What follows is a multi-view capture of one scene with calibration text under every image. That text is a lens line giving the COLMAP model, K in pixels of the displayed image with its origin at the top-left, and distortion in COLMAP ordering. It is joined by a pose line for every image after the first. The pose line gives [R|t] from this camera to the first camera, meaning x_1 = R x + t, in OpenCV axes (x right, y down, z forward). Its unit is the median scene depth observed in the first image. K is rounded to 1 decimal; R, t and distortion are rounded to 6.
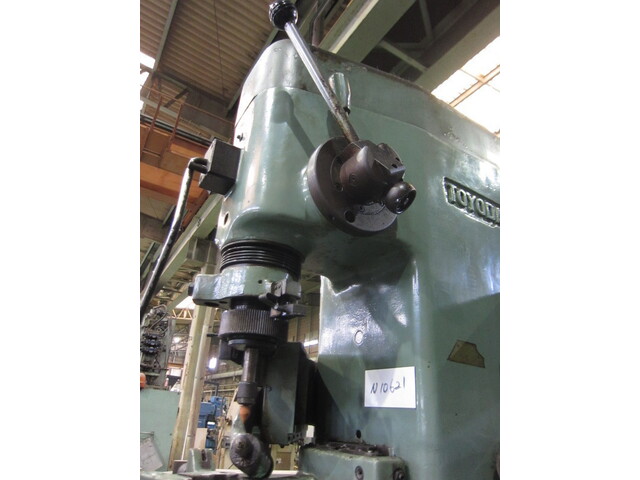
lens RADIAL K [[404.4, 0, 320.0], [0, 404.4, 240.0], [0, 0, 1]] dist [-0.003567, -0.001540]
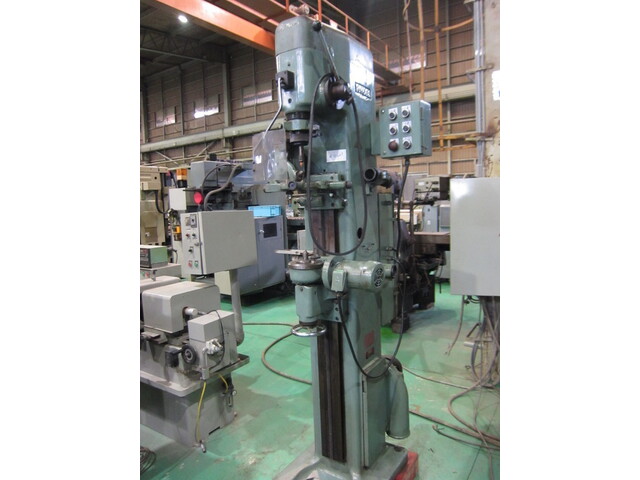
lens RADIAL K [[404.4, 0, 320.0], [0, 404.4, 240.0], [0, 0, 1]] dist [-0.003567, -0.001540]
pose [[0.901885, -0.136286, 0.409914, -1.381651], [-0.090794, 0.867924, 0.488328, -0.632396], [-0.422327, -0.477633, 0.770394, -1.797786]]
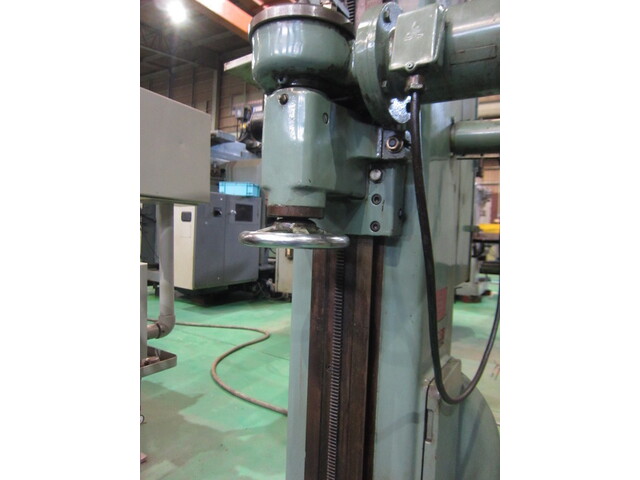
lens RADIAL K [[404.4, 0, 320.0], [0, 404.4, 240.0], [0, 0, 1]] dist [-0.003567, -0.001540]
pose [[0.887366, -0.038955, 0.459416, -0.682857], [-0.180002, 0.888081, 0.422979, 1.077124], [-0.424476, -0.458033, 0.781041, -0.502433]]
